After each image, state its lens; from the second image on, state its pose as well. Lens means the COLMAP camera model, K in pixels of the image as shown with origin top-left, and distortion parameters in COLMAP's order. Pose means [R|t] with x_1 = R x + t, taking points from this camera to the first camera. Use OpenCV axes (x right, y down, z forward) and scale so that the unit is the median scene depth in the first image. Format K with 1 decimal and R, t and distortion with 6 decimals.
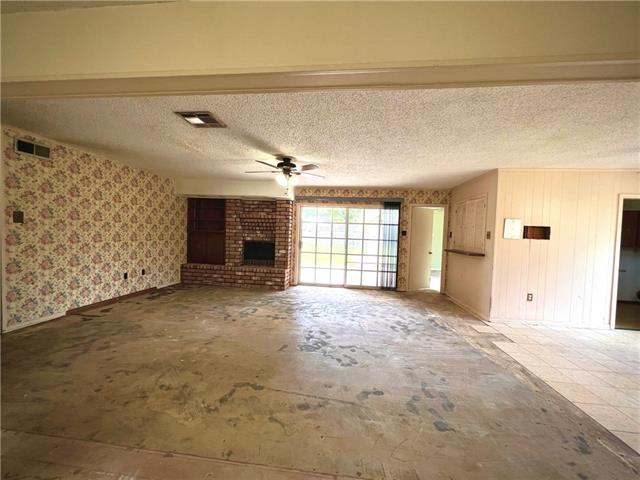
lens RADIAL K [[257.0, 0, 321.9], [0, 257.0, 241.0], [0, 0, 1]] dist [-0.001357, 0.000854]
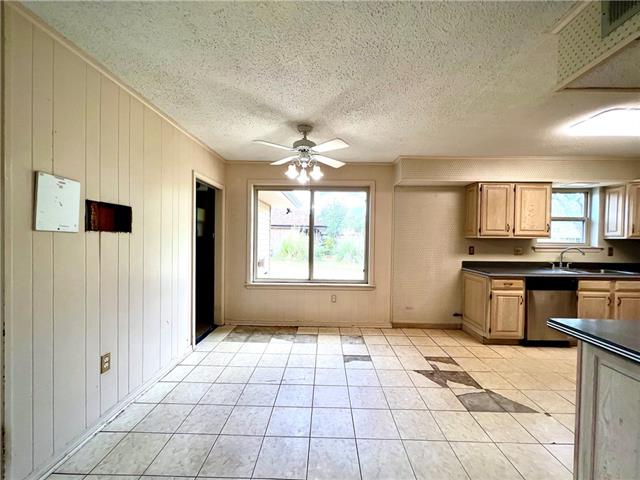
lens RADIAL K [[262.2, 0, 320.3], [0, 262.2, 242.8], [0, 0, 1]] dist [0.015306, -0.000347]
pose [[-0.082215, -0.051511, 0.995283, 0.280670], [0.016065, 0.998465, 0.053003, -0.005735], [-0.996485, 0.020347, -0.081261, 0.558742]]
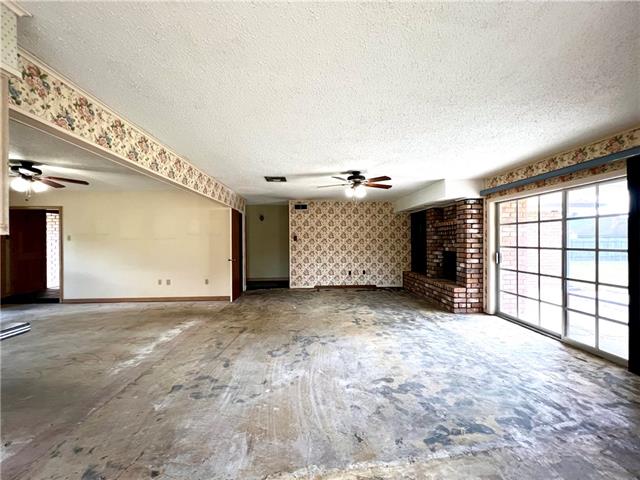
lens RADIAL K [[257.0, 0, 322.2], [0, 257.0, 242.2], [0, 0, 1]] dist [-0.001357, 0.000854]
pose [[0.165425, -0.030213, -0.985759, 0.707995], [-0.021052, 0.999195, -0.034157, 0.008095], [0.985998, 0.026403, 0.164656, 0.560969]]
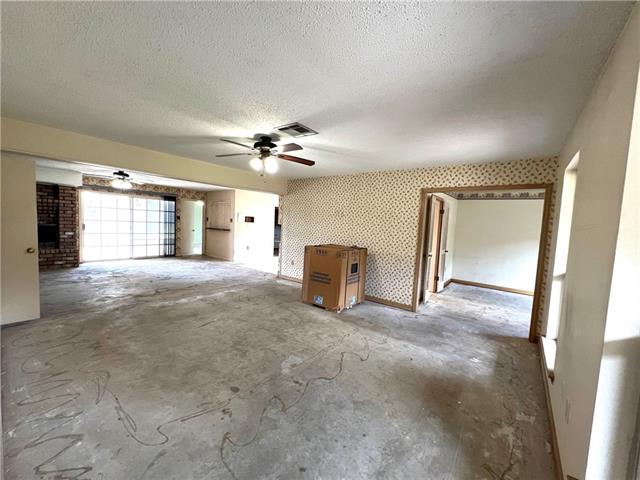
lens RADIAL K [[257.0, 0, 321.3], [0, 257.0, 241.7], [0, 0, 1]] dist [-0.001357, 0.000854]
pose [[0.530727, -0.069793, 0.844664, -0.651880], [-0.002633, 0.996463, 0.083990, -0.024306], [-0.847538, -0.046800, 0.528667, -0.643009]]
